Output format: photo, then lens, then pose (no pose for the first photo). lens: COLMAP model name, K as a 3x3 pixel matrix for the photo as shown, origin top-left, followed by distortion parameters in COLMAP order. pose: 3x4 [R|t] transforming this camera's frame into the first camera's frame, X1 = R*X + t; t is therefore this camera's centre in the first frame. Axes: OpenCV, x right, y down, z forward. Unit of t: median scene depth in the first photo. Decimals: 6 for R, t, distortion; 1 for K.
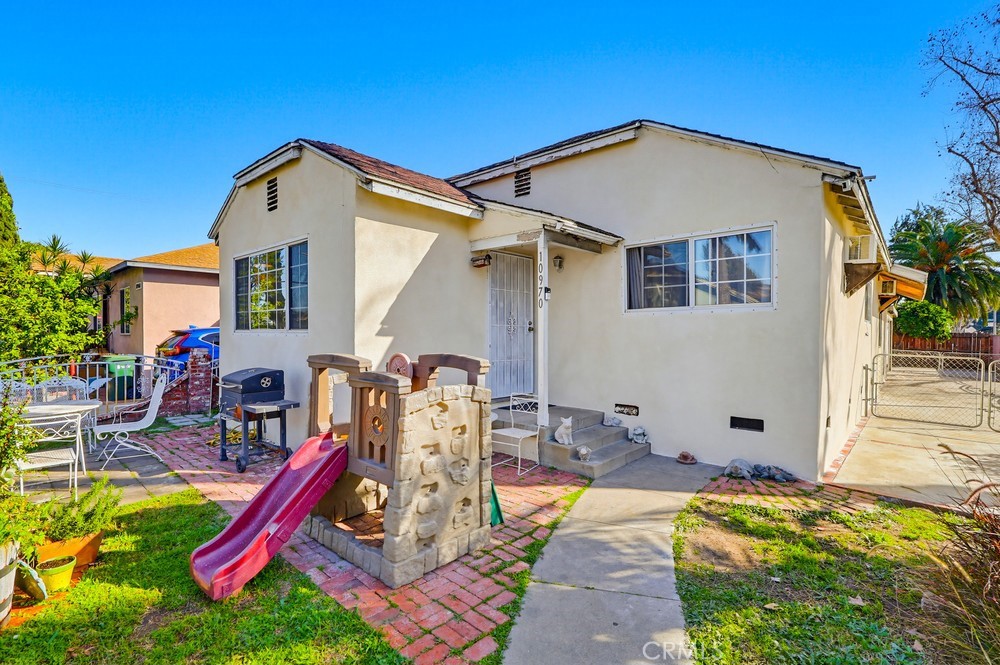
lens RADIAL K [[477.9, 0, 526.3], [0, 477.9, 333.2], [0, 0, 1]] dist [-0.001037, -0.000811]
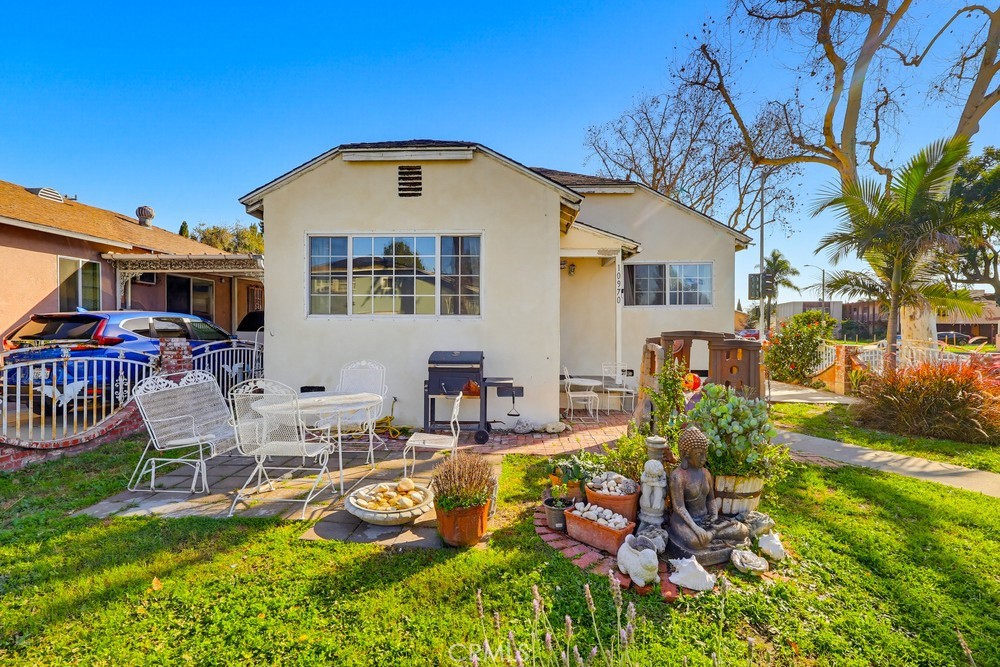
lens RADIAL K [[456.9, 0, 510.4], [0, 456.9, 334.4], [0, 0, 1]] dist [-0.000342, 0.000587]
pose [[0.783001, -0.007034, 0.621981, -0.955446], [-0.002110, 0.999900, 0.013965, 0.020165], [-0.622017, -0.012247, 0.782908, 0.101990]]
